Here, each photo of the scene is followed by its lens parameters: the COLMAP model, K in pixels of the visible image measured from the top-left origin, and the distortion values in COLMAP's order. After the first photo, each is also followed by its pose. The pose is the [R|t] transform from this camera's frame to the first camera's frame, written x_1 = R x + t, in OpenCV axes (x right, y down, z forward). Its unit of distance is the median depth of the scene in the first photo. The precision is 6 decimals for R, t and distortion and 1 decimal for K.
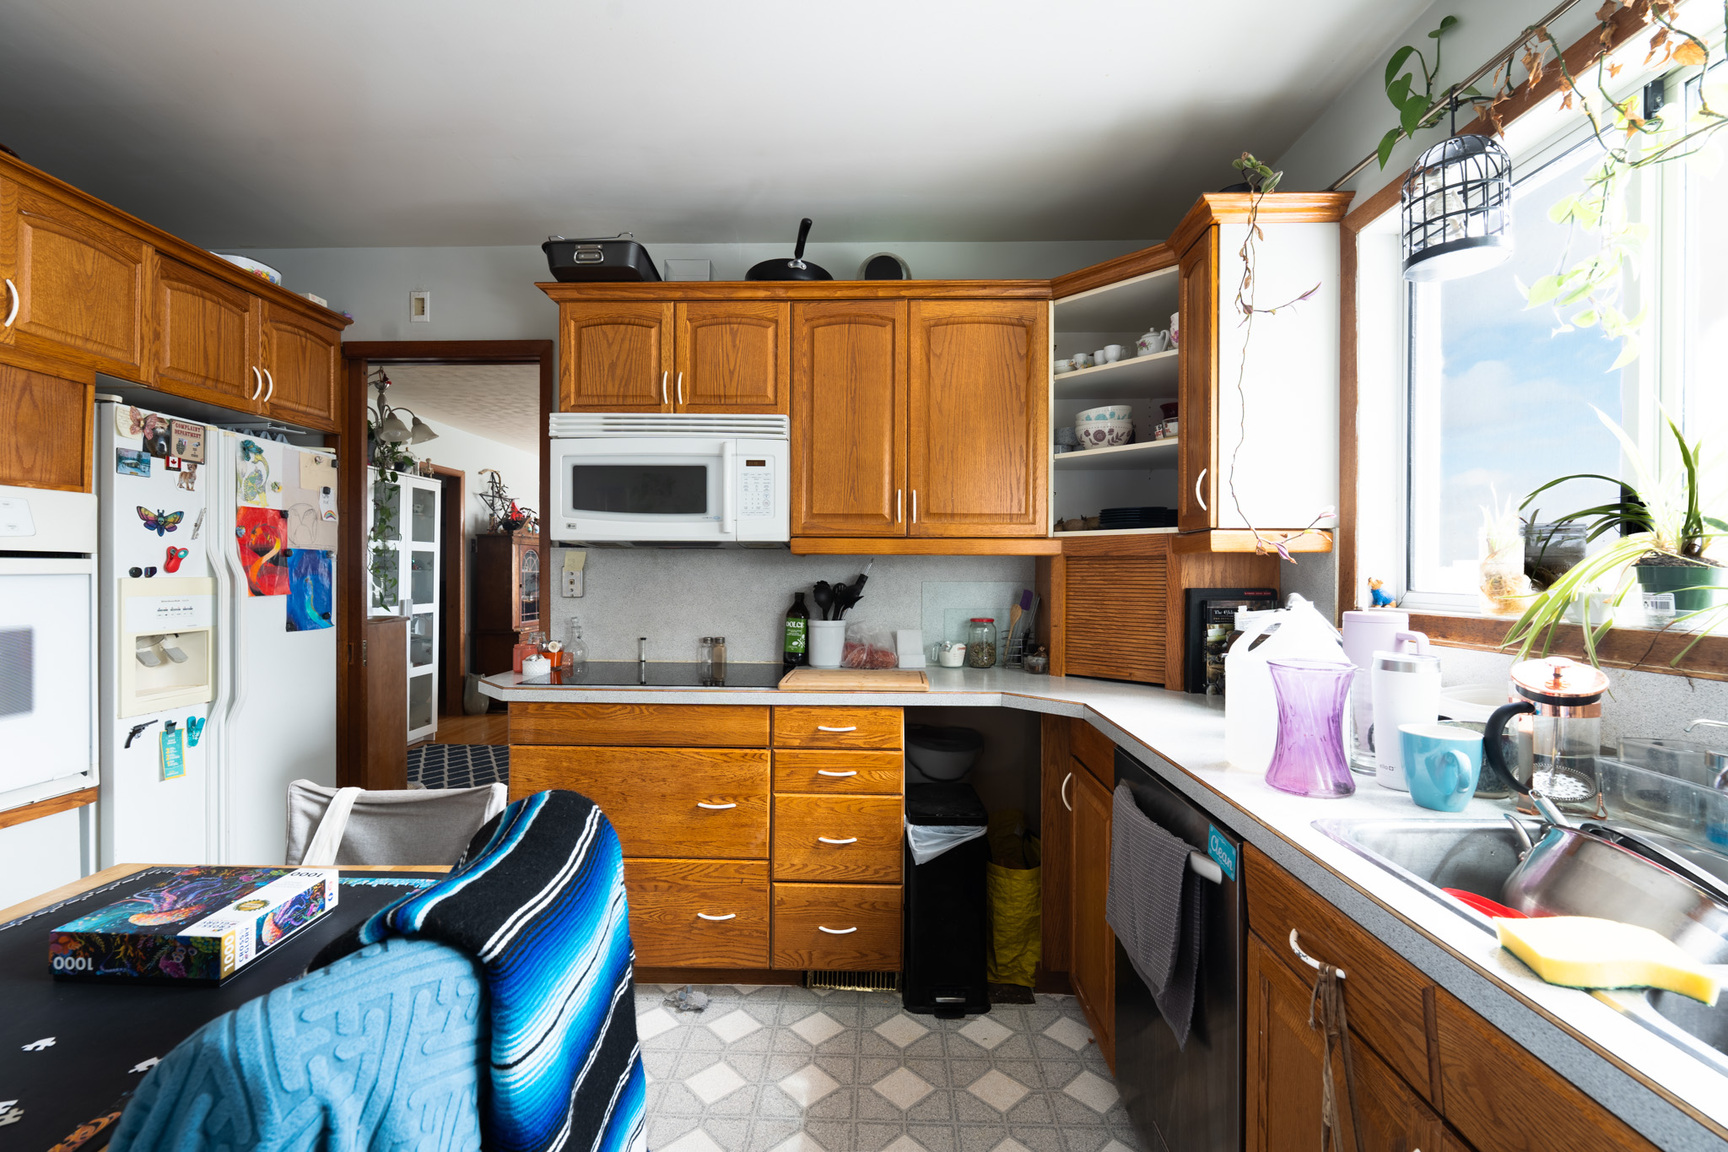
lens RADIAL K [[768.3, 0, 862.5], [0, 768.3, 573.7], [0, 0, 1]] dist [-0.004360, -0.001035]
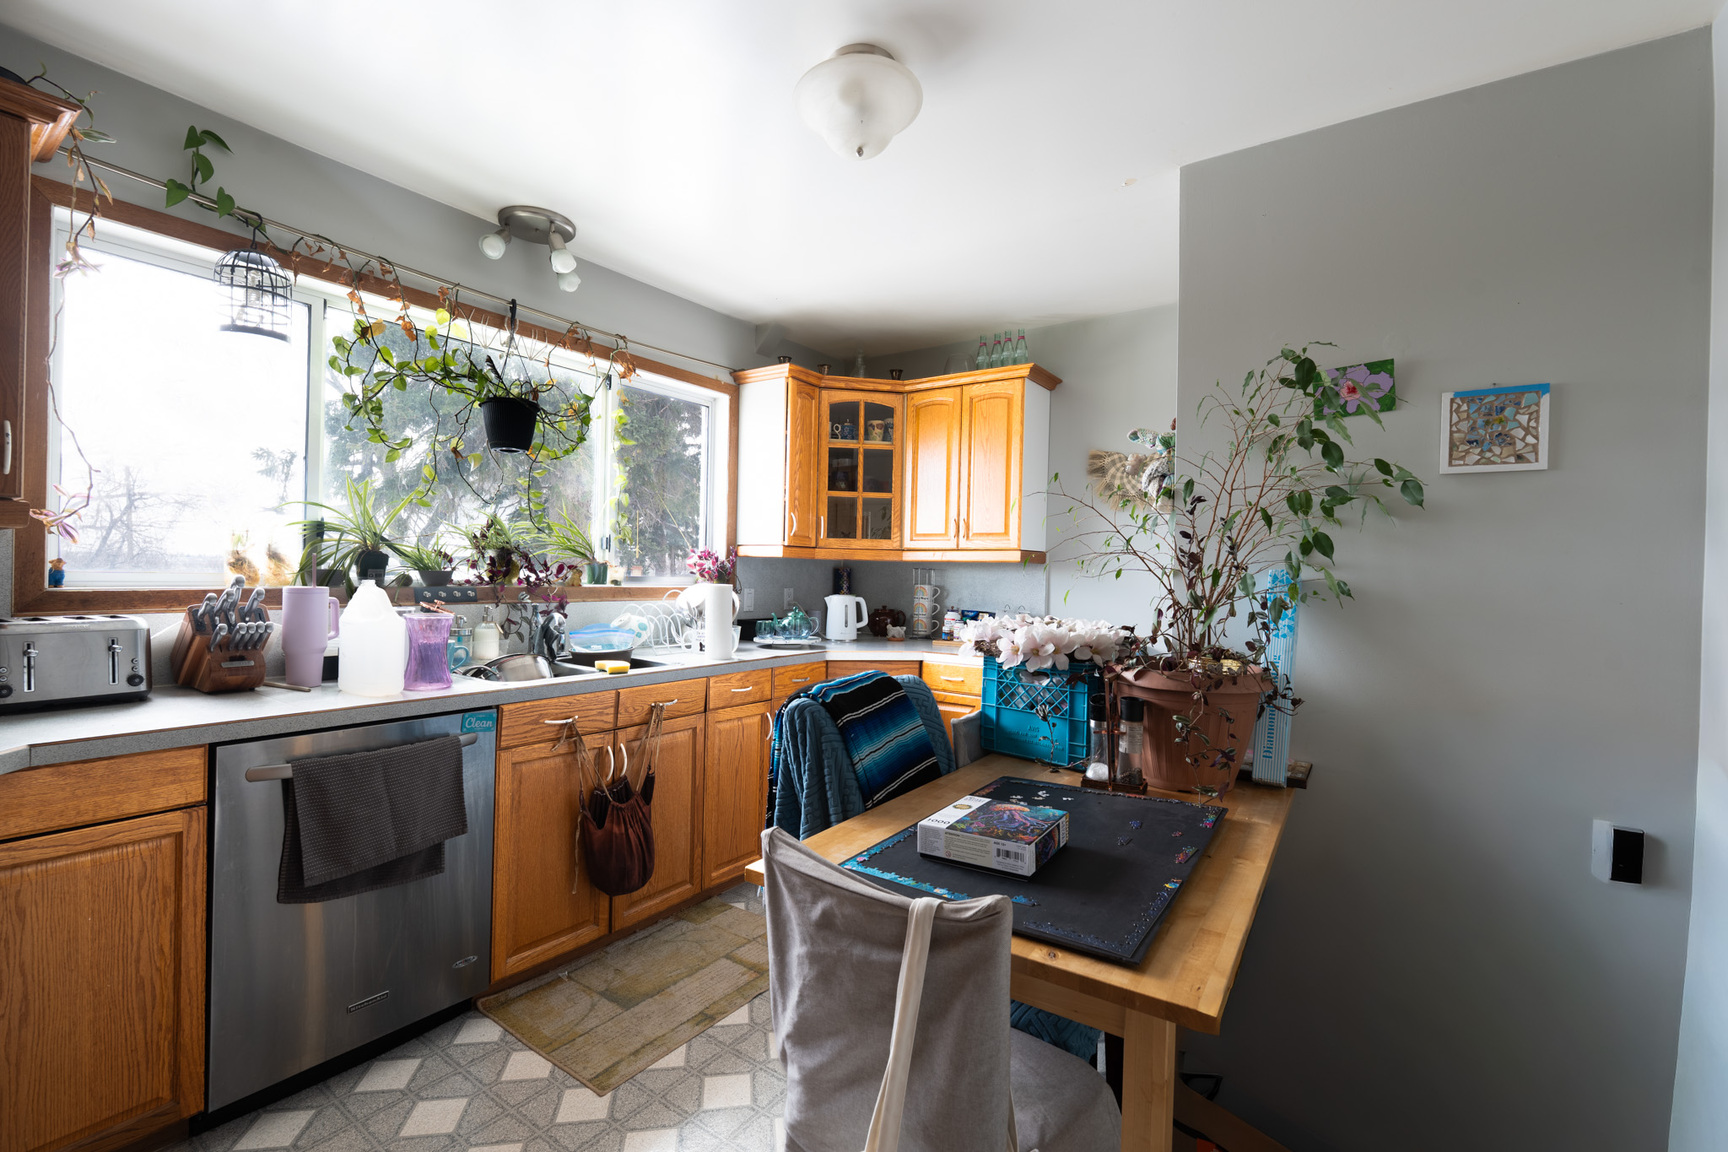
lens RADIAL K [[768.3, 0, 865.6], [0, 768.3, 574.9], [0, 0, 1]] dist [-0.004360, -0.001035]
pose [[-0.838925, -0.029057, 0.543471, -1.430767], [-0.027966, 0.999556, 0.010273, -0.020980], [-0.543528, -0.006580, -0.839365, 2.342254]]
